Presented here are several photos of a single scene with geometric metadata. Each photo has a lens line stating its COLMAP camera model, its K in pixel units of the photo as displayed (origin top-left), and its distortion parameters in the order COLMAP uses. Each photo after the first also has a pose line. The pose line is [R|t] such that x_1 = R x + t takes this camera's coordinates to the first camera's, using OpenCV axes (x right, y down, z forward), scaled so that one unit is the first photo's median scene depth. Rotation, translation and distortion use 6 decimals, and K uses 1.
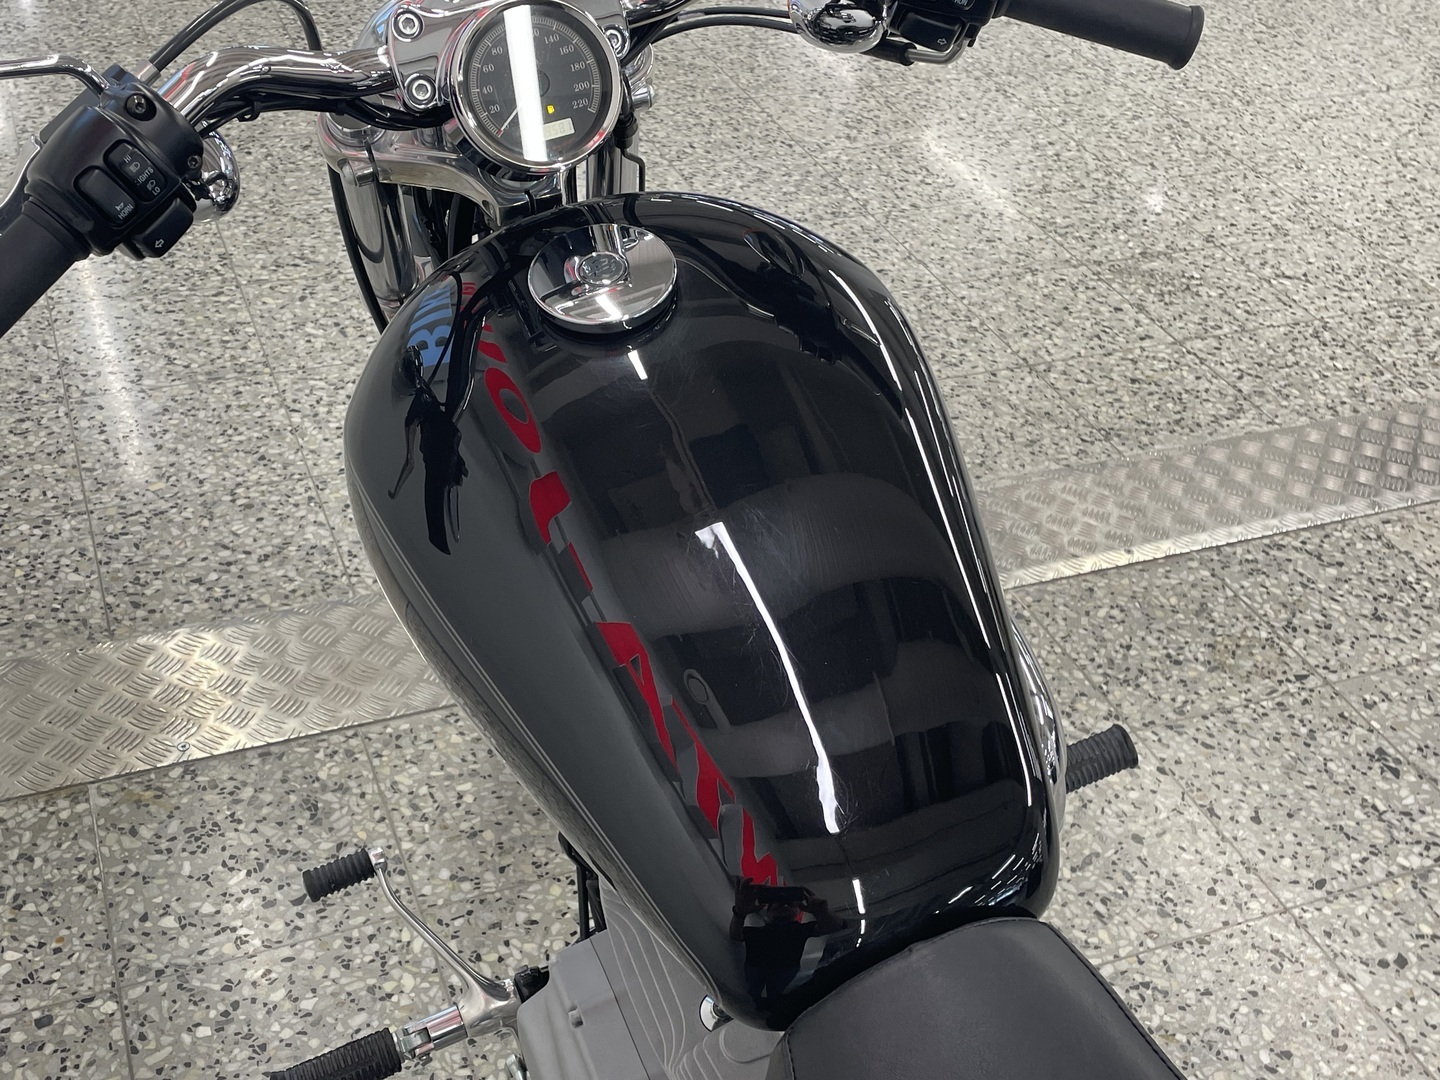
lens RADIAL K [[1648.4, 0, 720.0], [0, 1648.4, 540.0], [0, 0, 1]] dist [0.062686, -0.068988]
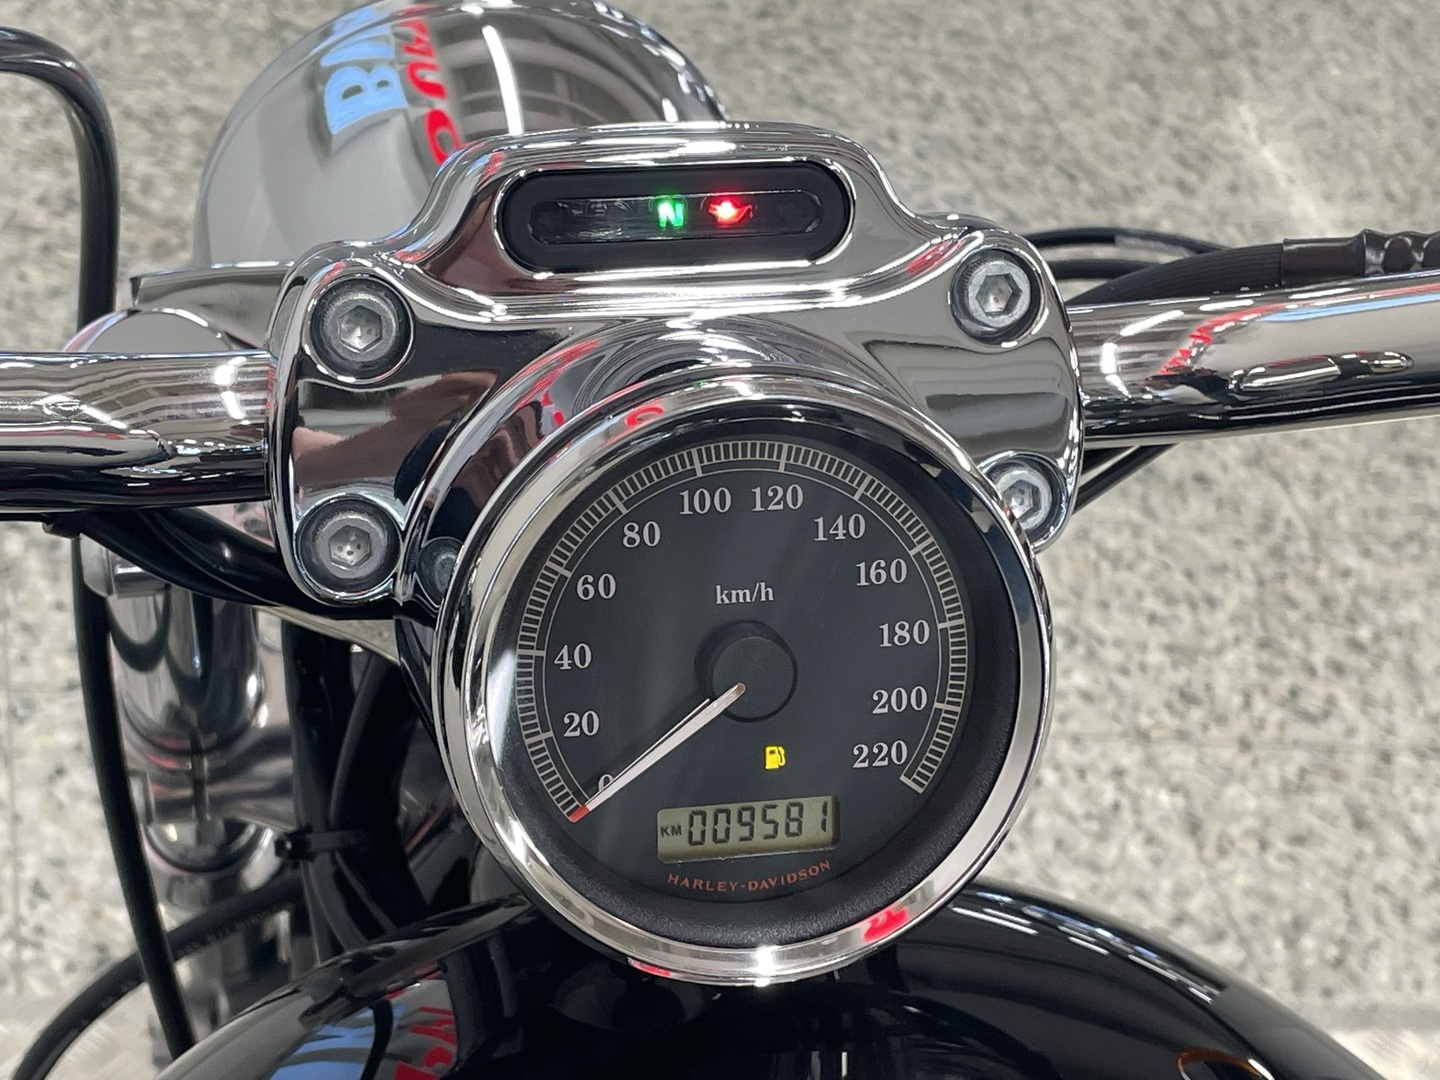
lens RADIAL K [[2635.7, 0, 720.0], [0, 2635.7, 540.0], [0, 0, 1]] dist [0.019158, 0.038092]
pose [[0.971141, 0.238284, -0.010317, -0.038514], [-0.238472, 0.970833, -0.024777, -0.094921], [0.004112, 0.026522, 0.999640, 0.189363]]
